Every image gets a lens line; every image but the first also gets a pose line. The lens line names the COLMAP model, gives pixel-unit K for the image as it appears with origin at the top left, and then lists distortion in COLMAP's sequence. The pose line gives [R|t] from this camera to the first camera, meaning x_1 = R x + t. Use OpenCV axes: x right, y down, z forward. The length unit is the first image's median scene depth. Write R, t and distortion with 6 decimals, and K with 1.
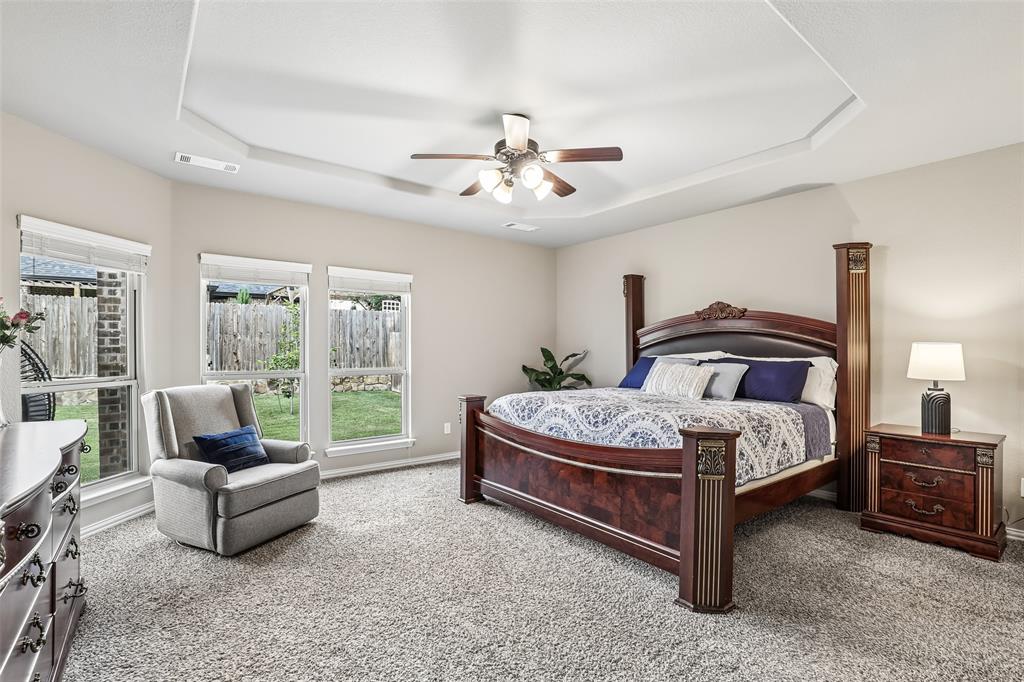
lens RADIAL K [[472.0, 0, 514.1], [0, 472.0, 349.6], [0, 0, 1]] dist [-0.023582, 0.000977]
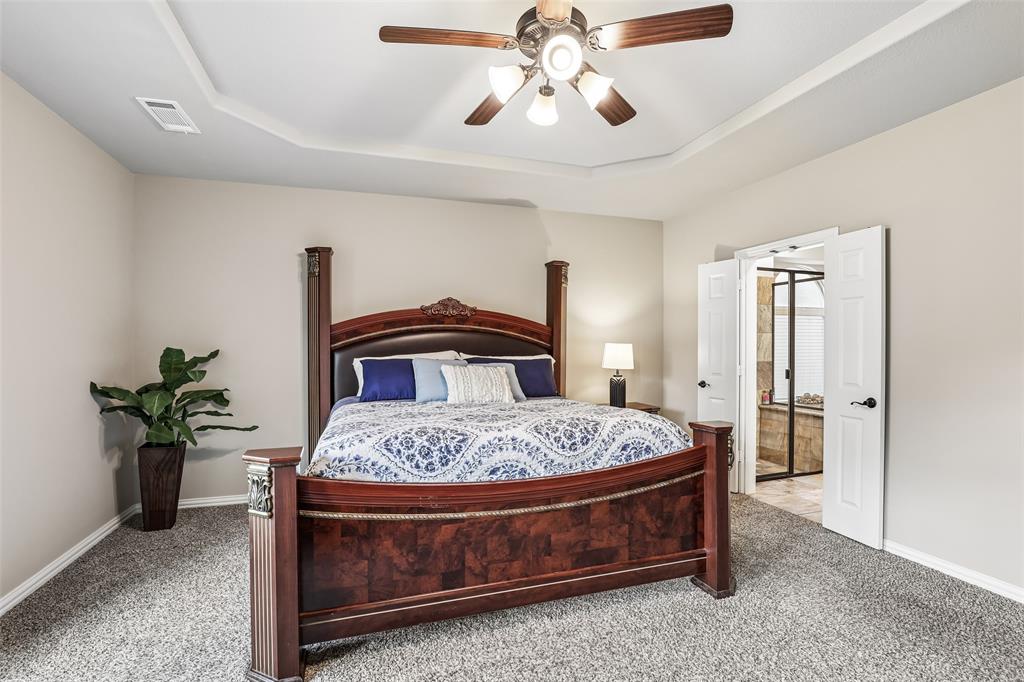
lens RADIAL K [[472.0, 0, 514.1], [0, 472.0, 349.6], [0, 0, 1]] dist [-0.023582, 0.000977]
pose [[0.349896, -0.008672, 0.936748, -0.562005], [0.004446, 0.999961, 0.007596, -0.007601], [-0.936778, 0.001507, 0.349921, 0.785127]]
